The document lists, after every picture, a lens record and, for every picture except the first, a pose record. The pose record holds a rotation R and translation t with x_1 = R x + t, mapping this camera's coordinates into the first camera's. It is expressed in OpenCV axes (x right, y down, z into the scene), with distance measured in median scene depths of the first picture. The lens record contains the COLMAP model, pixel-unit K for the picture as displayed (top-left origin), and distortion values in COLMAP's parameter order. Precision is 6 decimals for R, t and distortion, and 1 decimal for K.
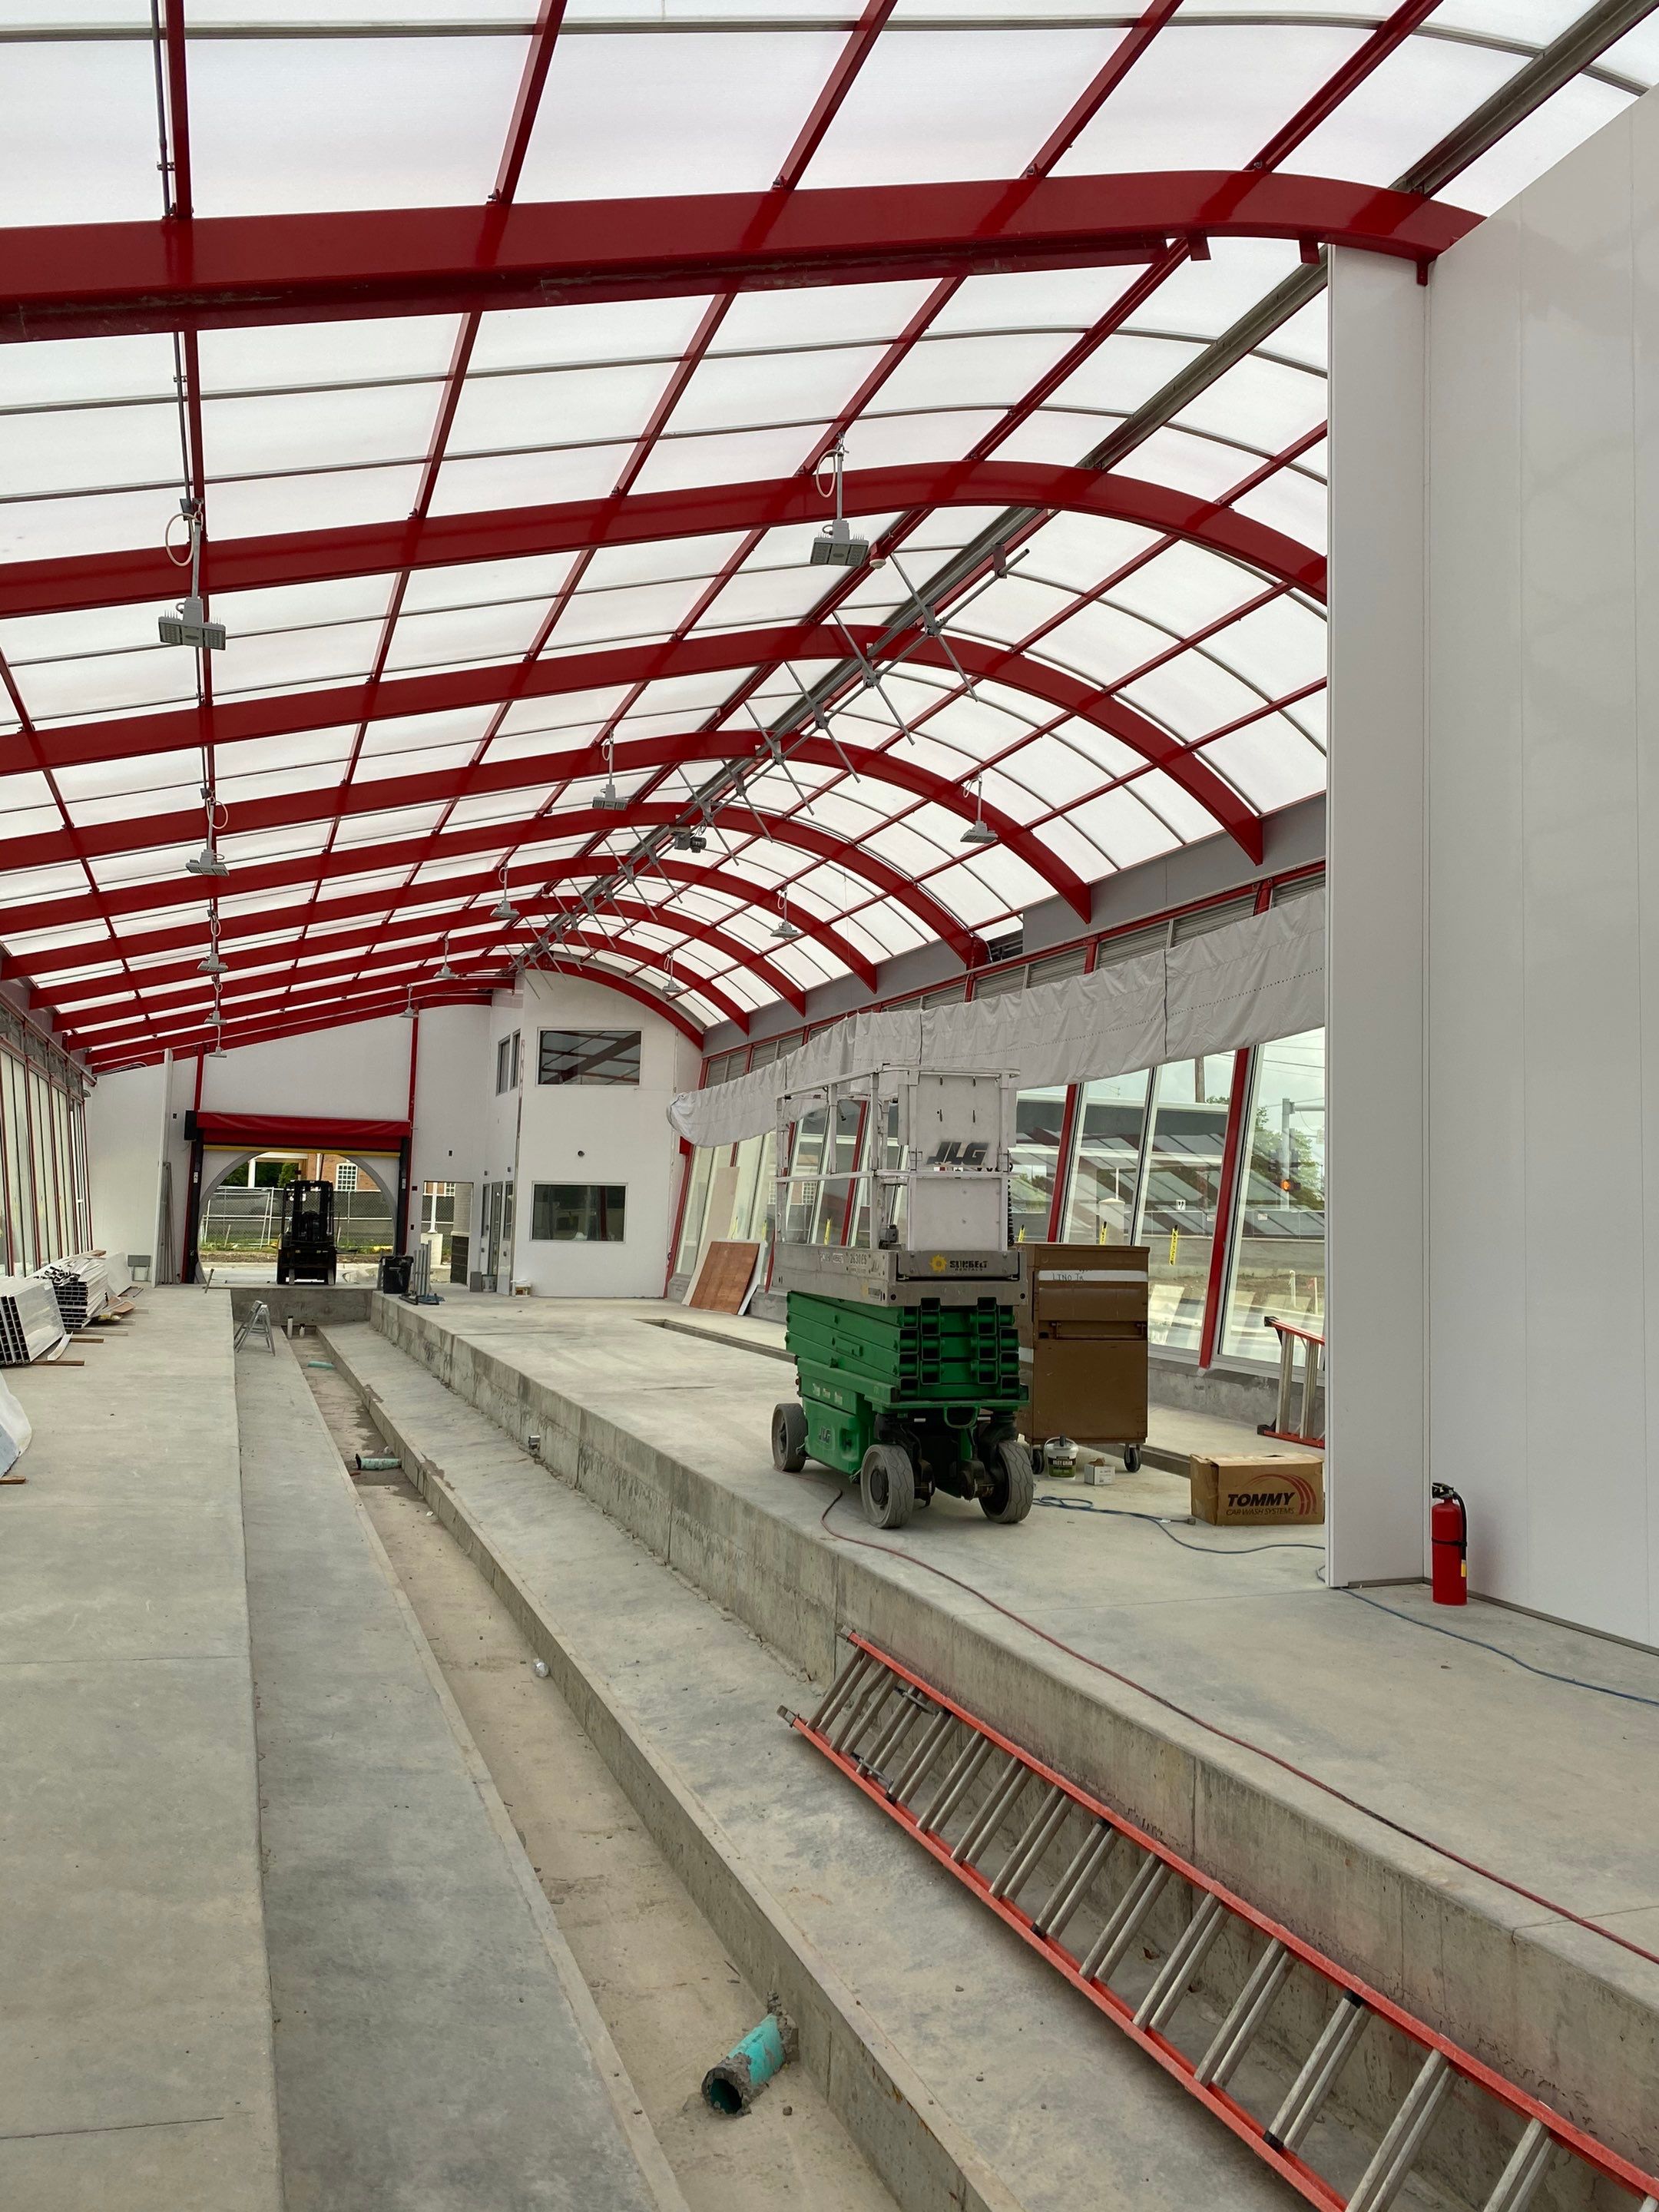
lens RADIAL K [[1691.7, 0, 829.5], [0, 1691.7, 1106.0], [0, 0, 1]] dist [0.039611, -0.065813]
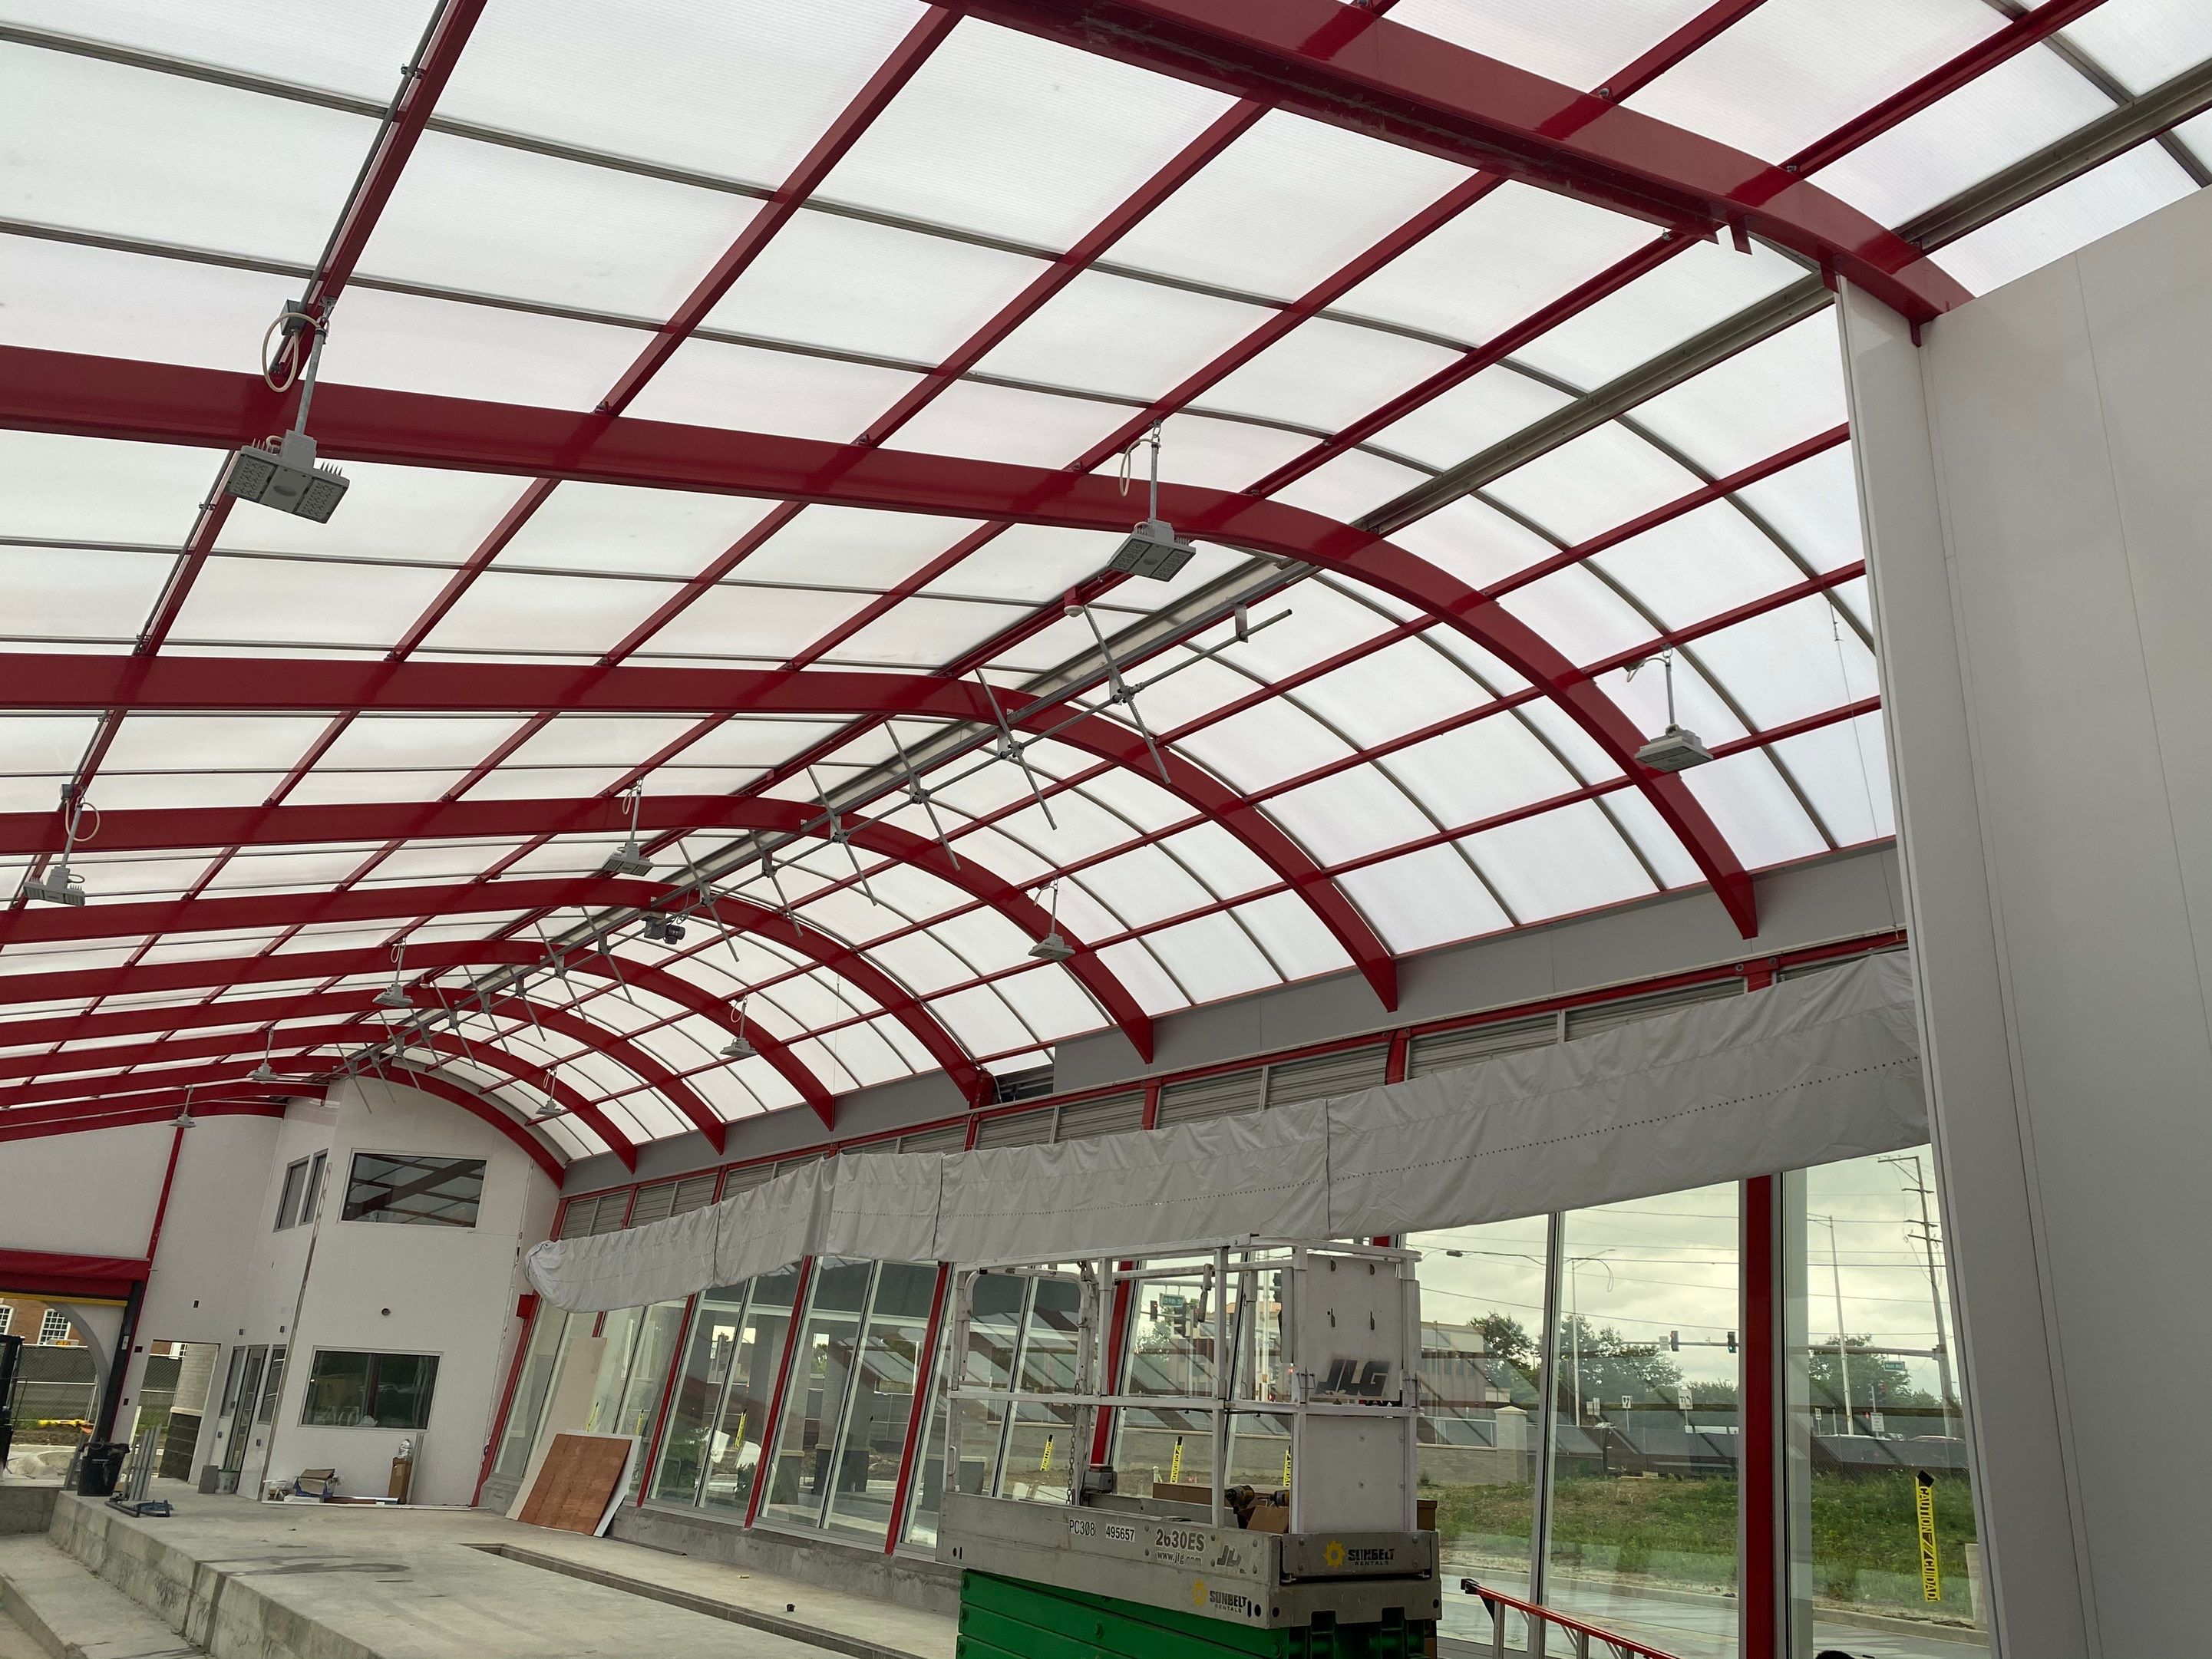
lens RADIAL K [[1691.5, 0, 1102.9], [0, 1691.5, 802.9], [0, 0, 1]] dist [0.039611, -0.065813]
pose [[0.955819, 0.114190, 0.270869, -0.104280], [-0.039461, 0.962968, -0.266713, -0.003813], [-0.291294, 0.244240, 0.924929, 0.151913]]
